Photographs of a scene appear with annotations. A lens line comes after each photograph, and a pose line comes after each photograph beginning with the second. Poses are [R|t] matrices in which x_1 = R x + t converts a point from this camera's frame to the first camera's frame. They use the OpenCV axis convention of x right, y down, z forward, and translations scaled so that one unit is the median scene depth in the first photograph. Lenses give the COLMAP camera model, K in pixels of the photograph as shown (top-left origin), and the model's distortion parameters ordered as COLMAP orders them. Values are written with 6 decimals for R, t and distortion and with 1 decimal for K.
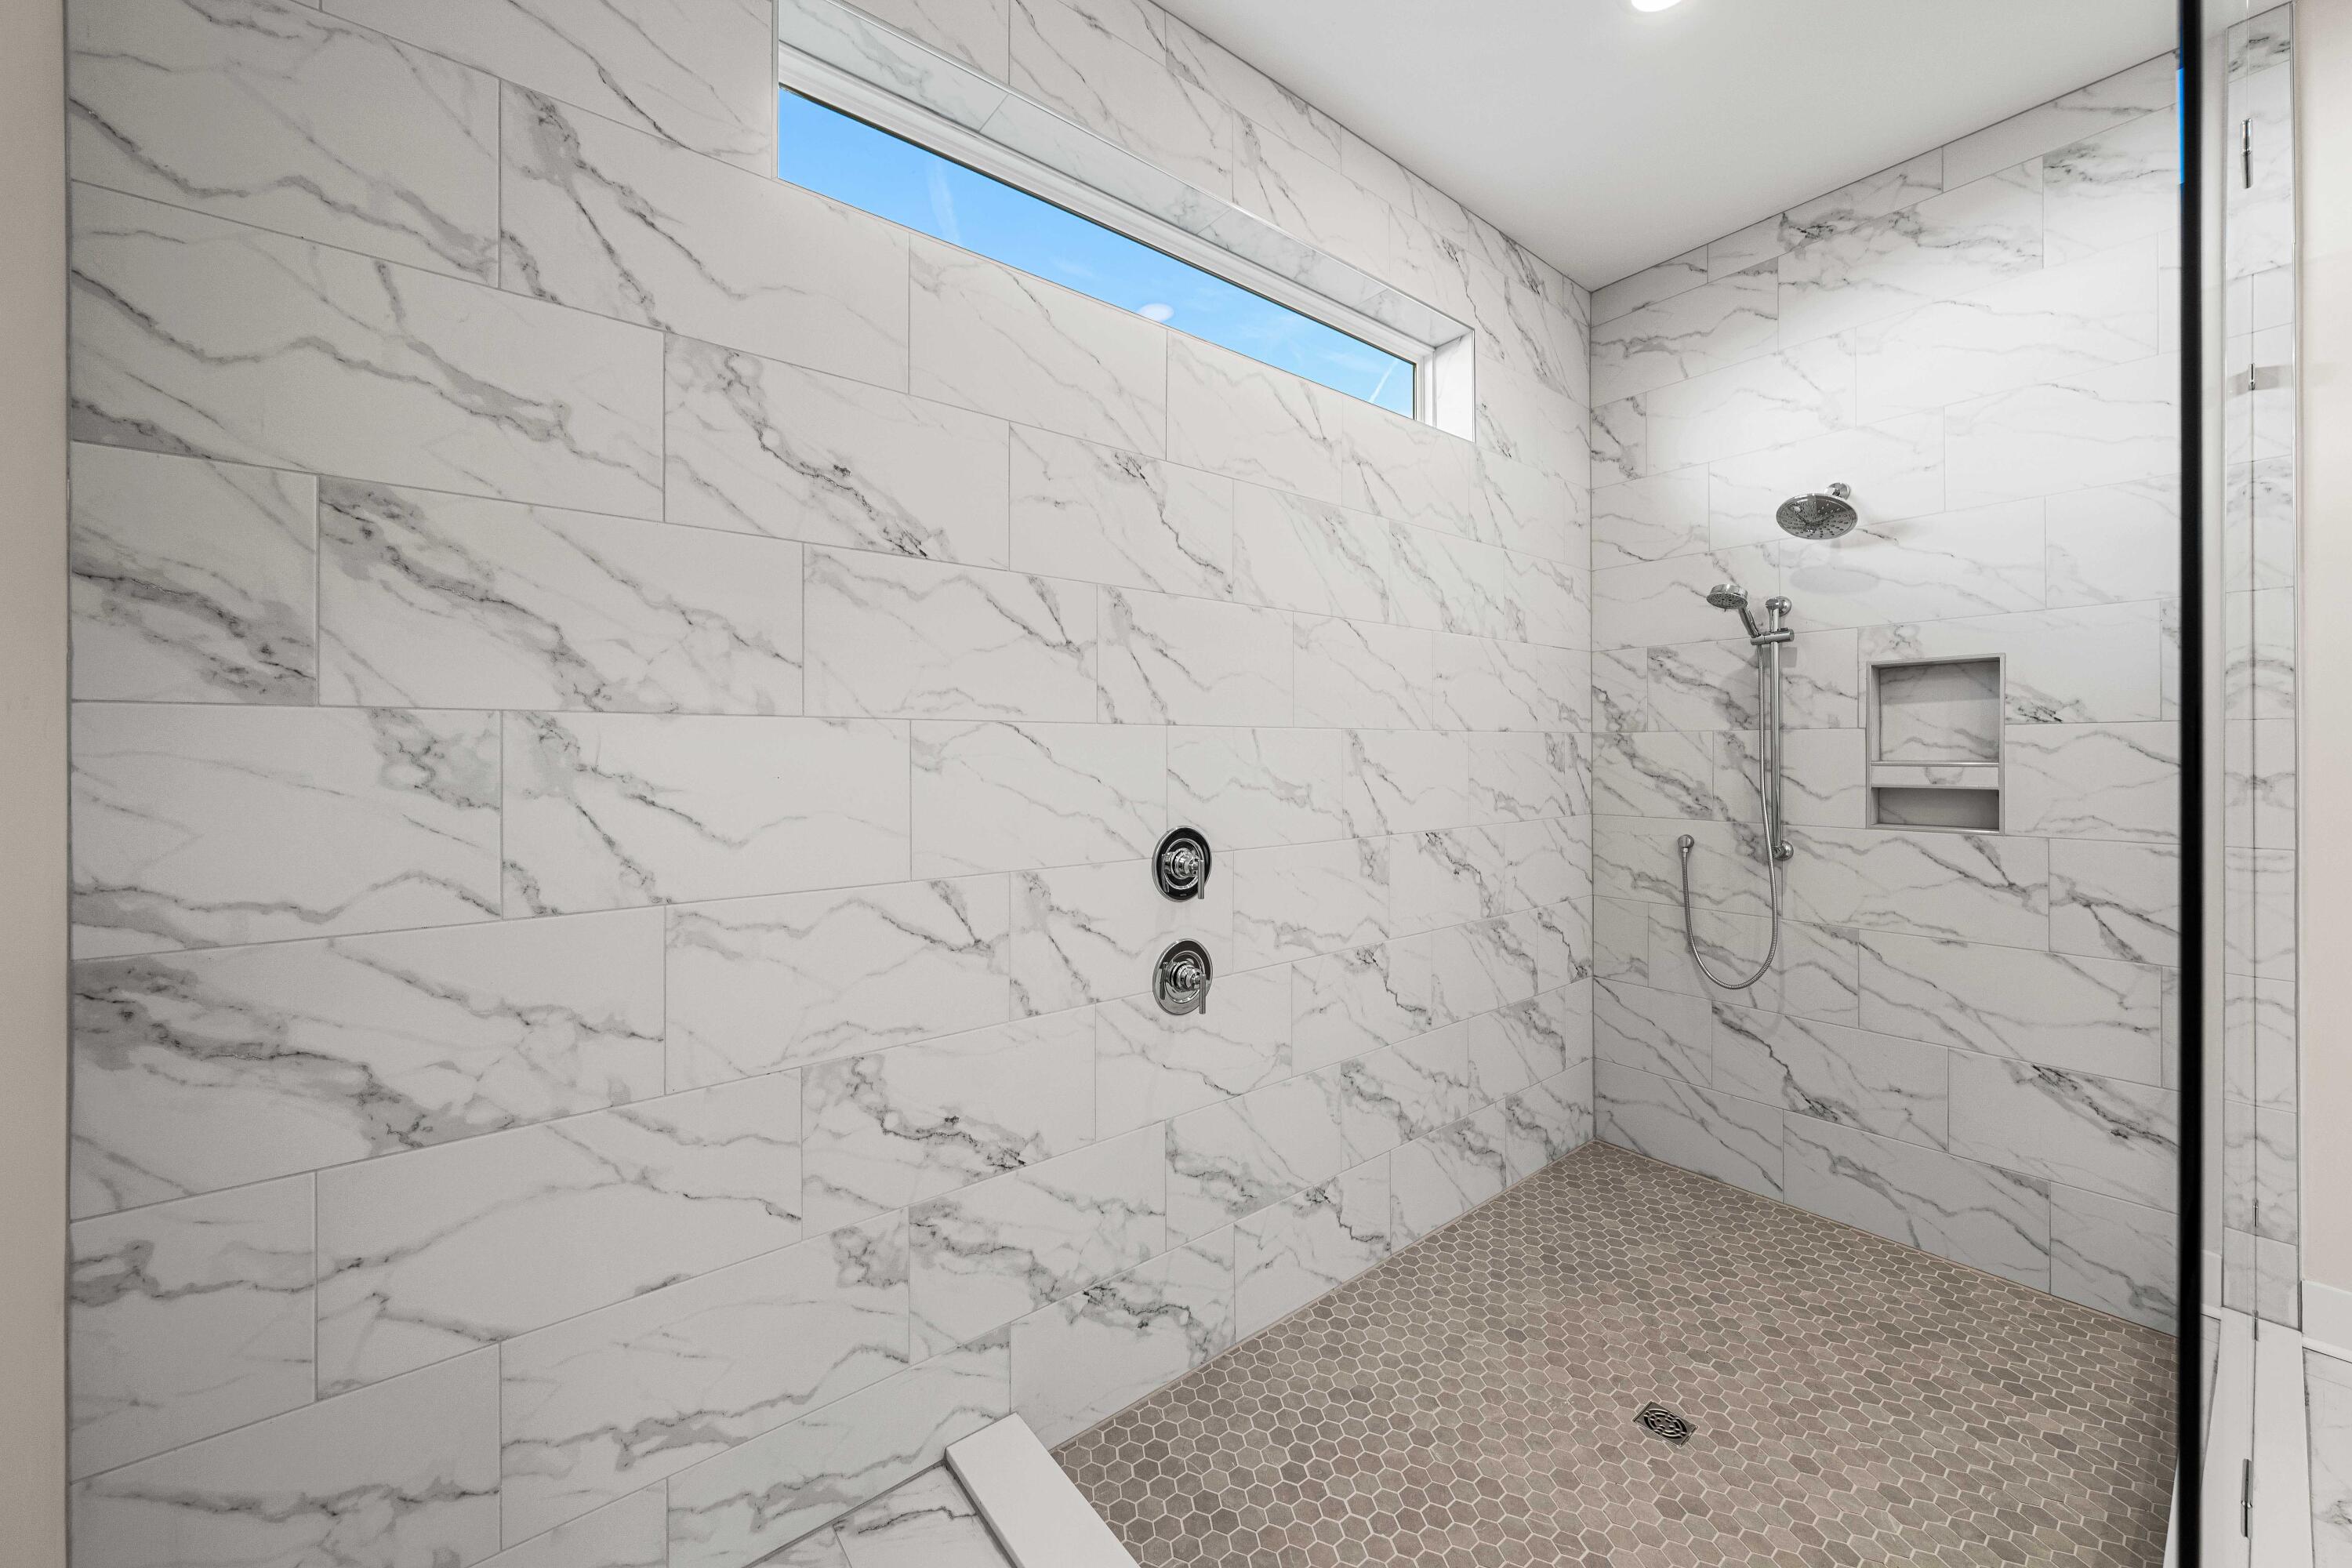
lens RADIAL K [[875.2, 0, 1167.8], [0, 875.2, 754.7], [0, 0, 1]] dist [-0.001333, 0.000127]
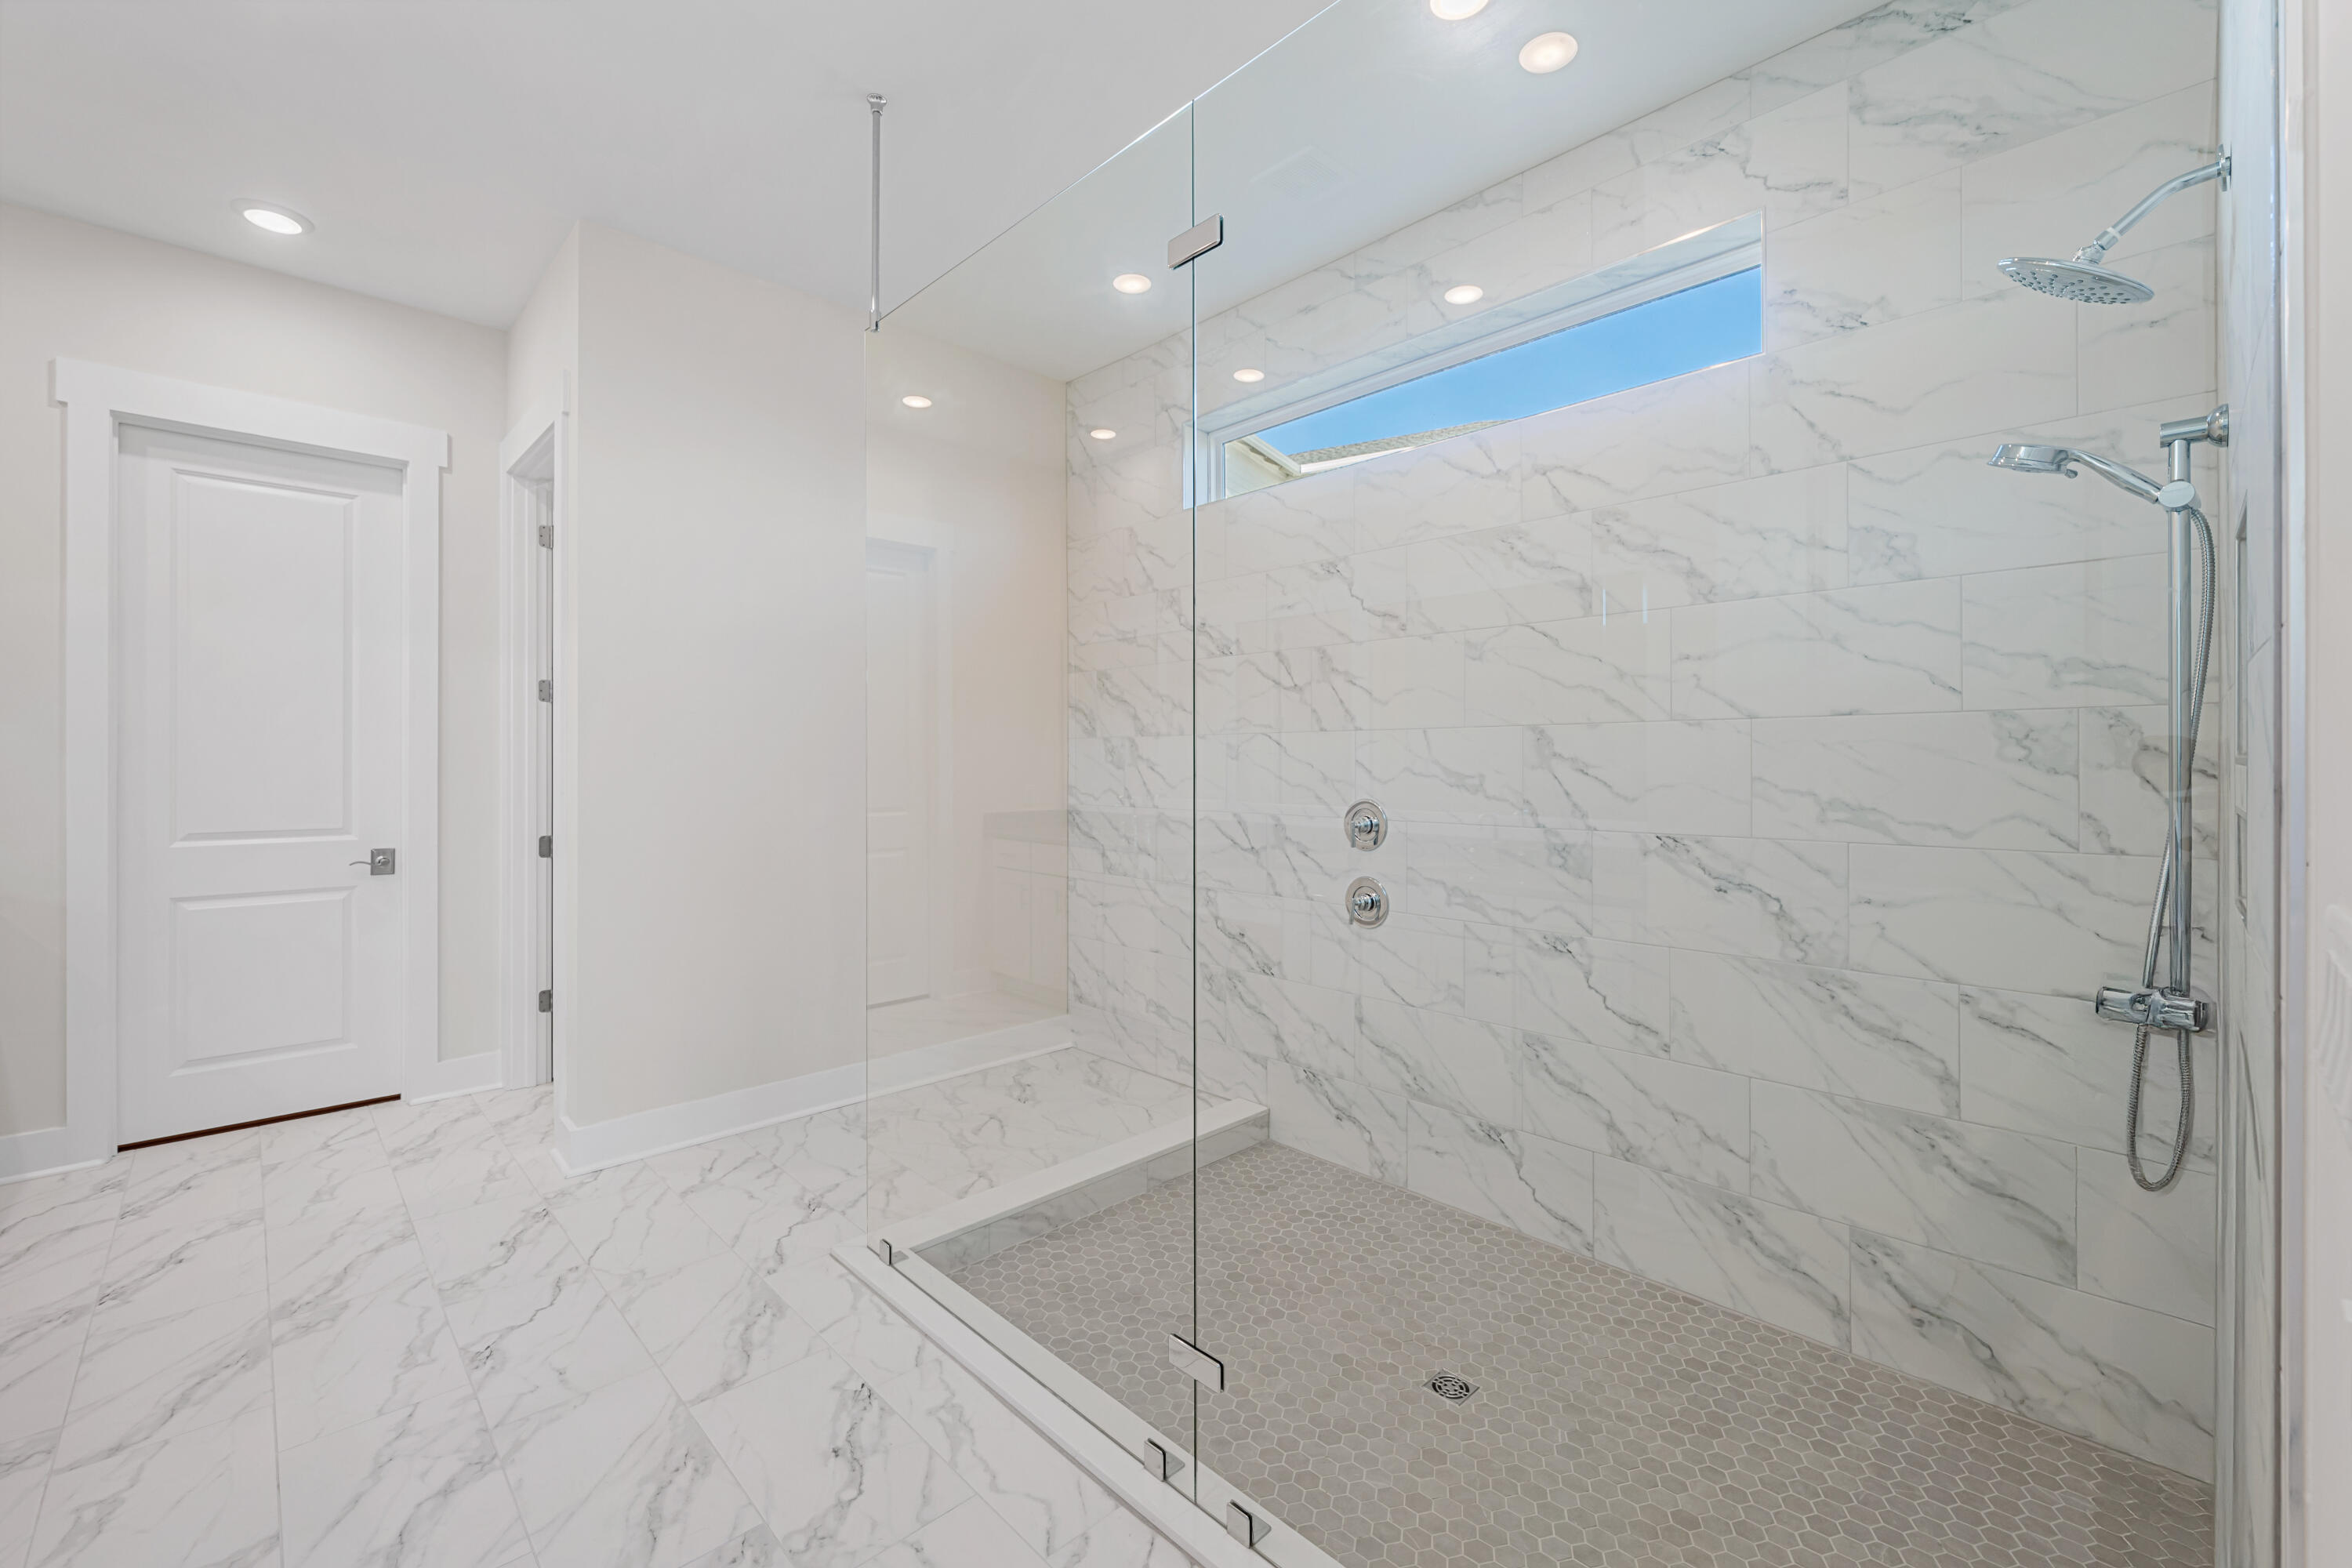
lens RADIAL K [[948.6, 0, 1172.1], [0, 948.6, 764.1], [0, 0, 1]] dist [0.001832, -0.000045]
pose [[0.098045, 0.006575, -0.995160, 1.289806], [-0.000697, 0.999978, 0.006538, 0.010480], [0.995182, 0.000053, 0.098047, 0.432631]]
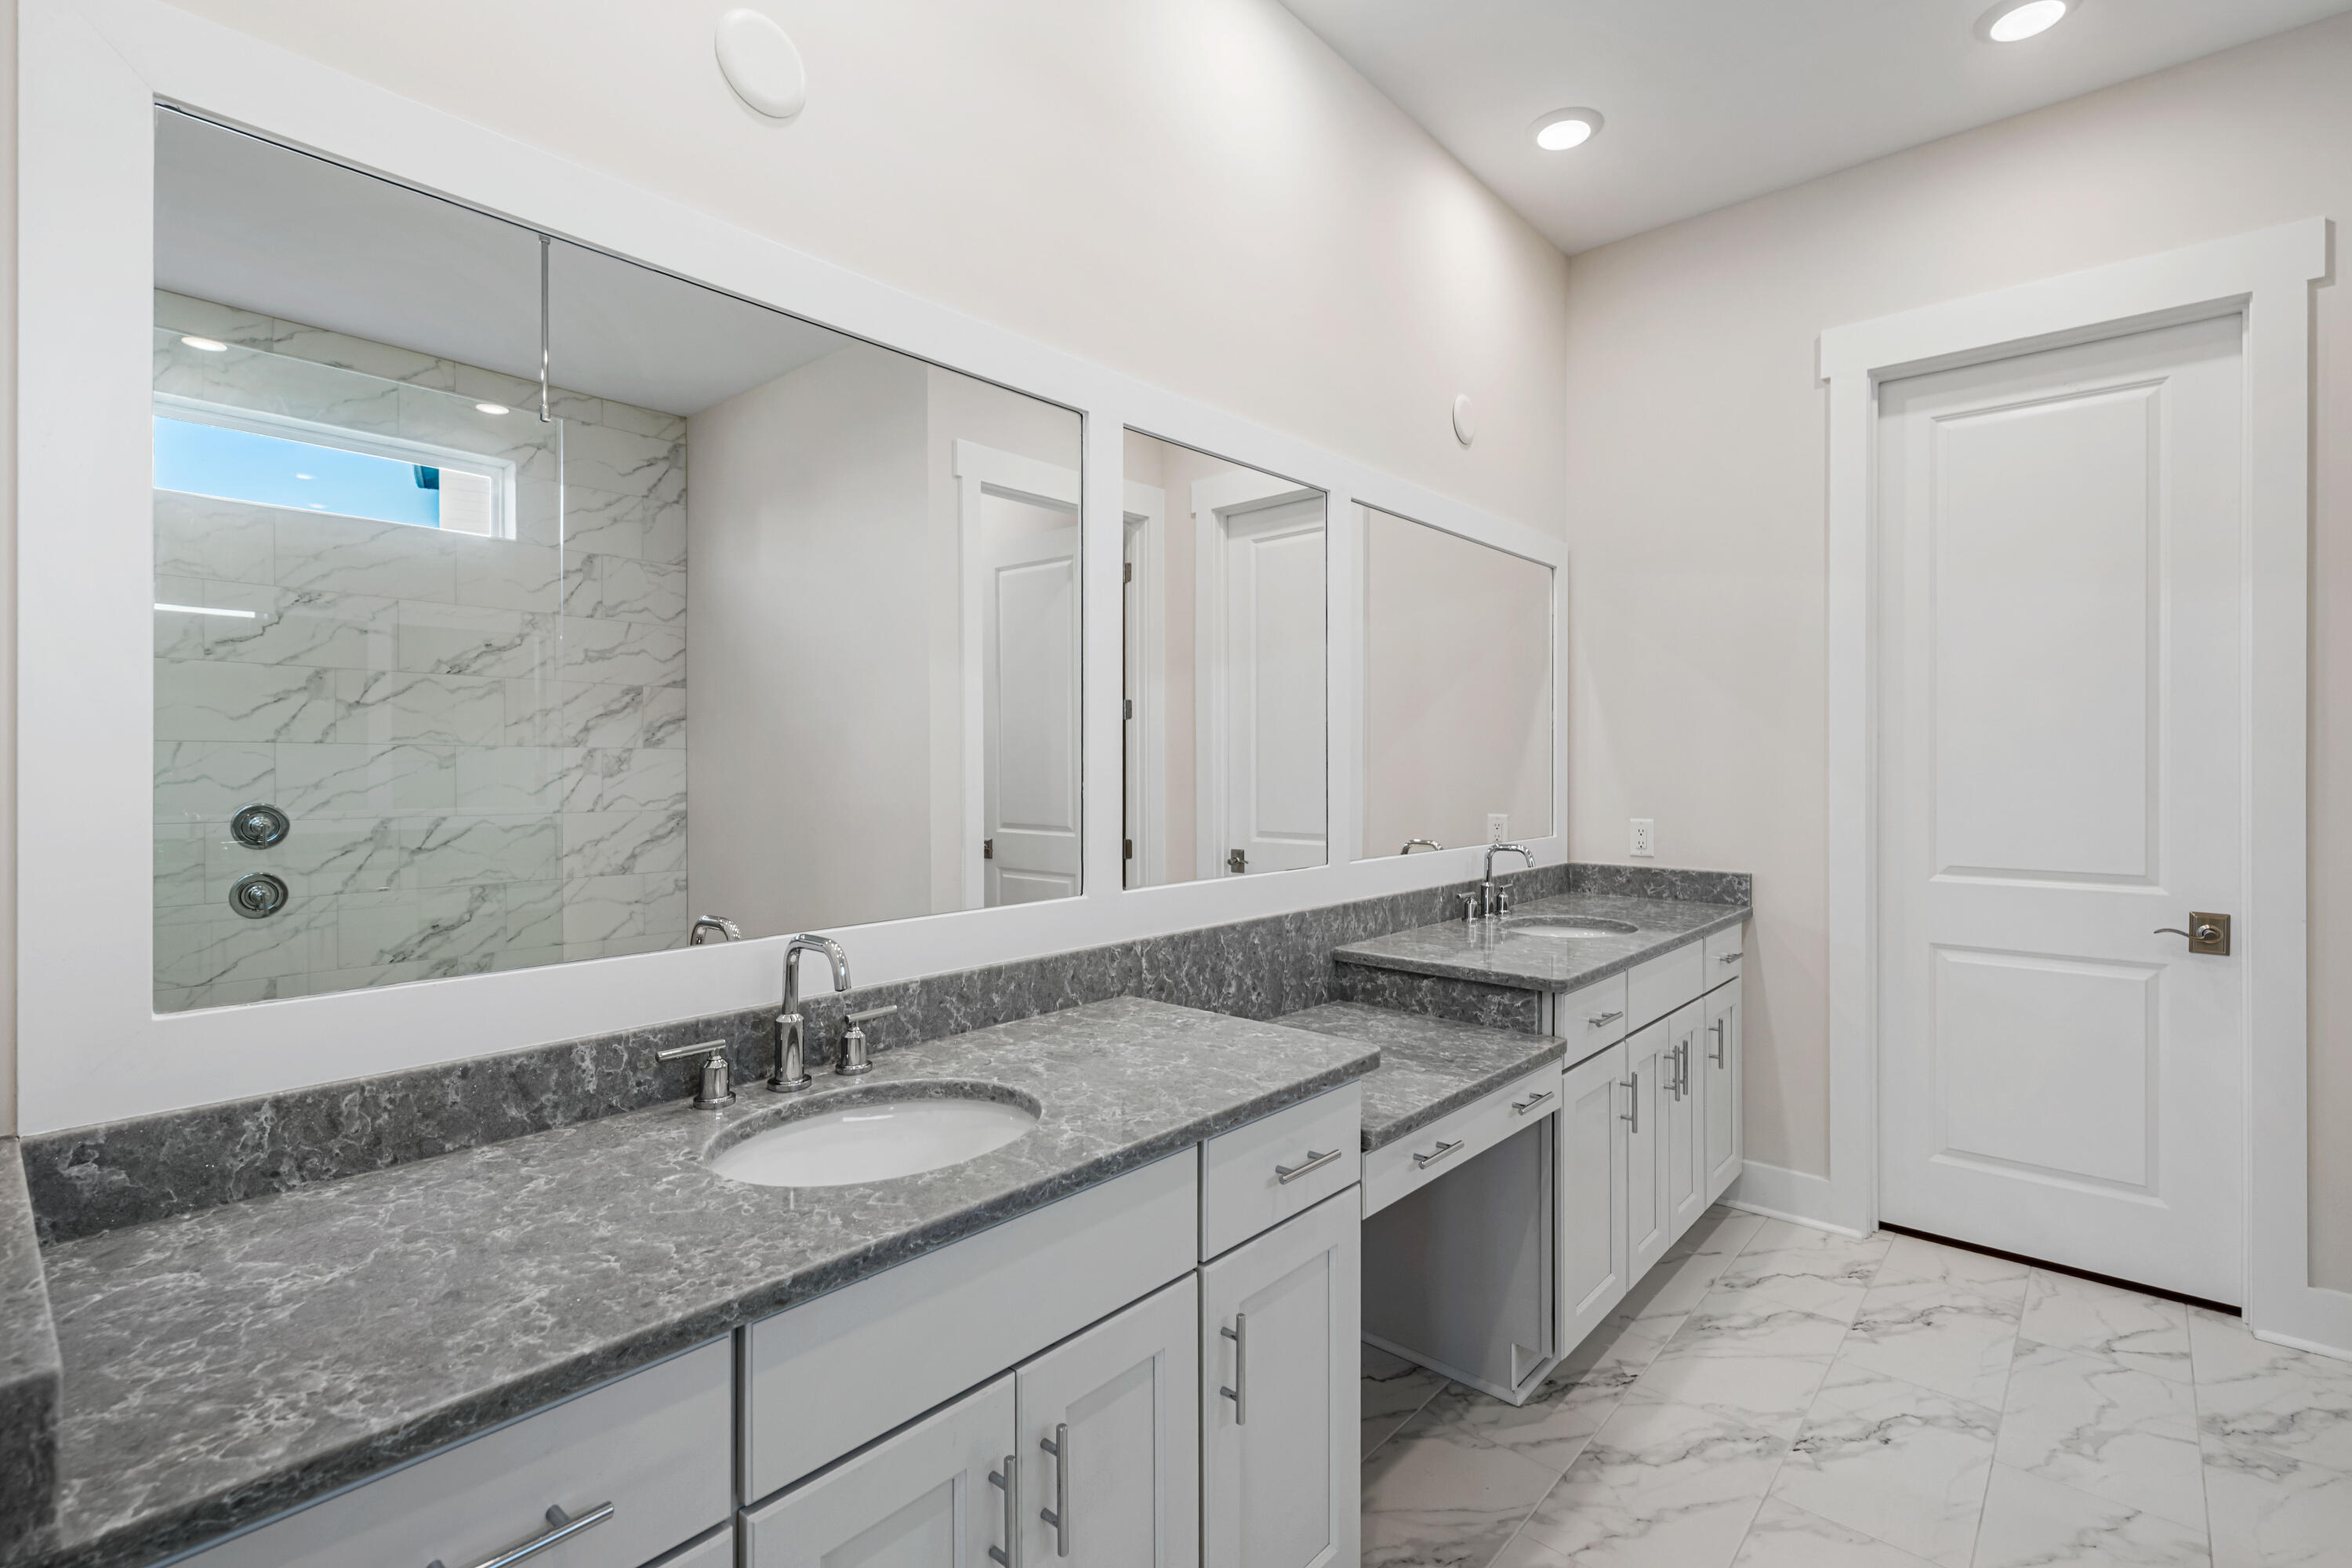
lens RADIAL K [[1098.8, 0, 1170.9], [0, 1098.8, 755.2], [0, 0, 1]] dist [0.010357, 0.000889]
pose [[-0.984344, 0.000983, -0.176258, 0.896306], [0.001273, 0.999998, -0.001535, -0.007377], [0.176256, -0.001735, -0.984343, 0.256536]]
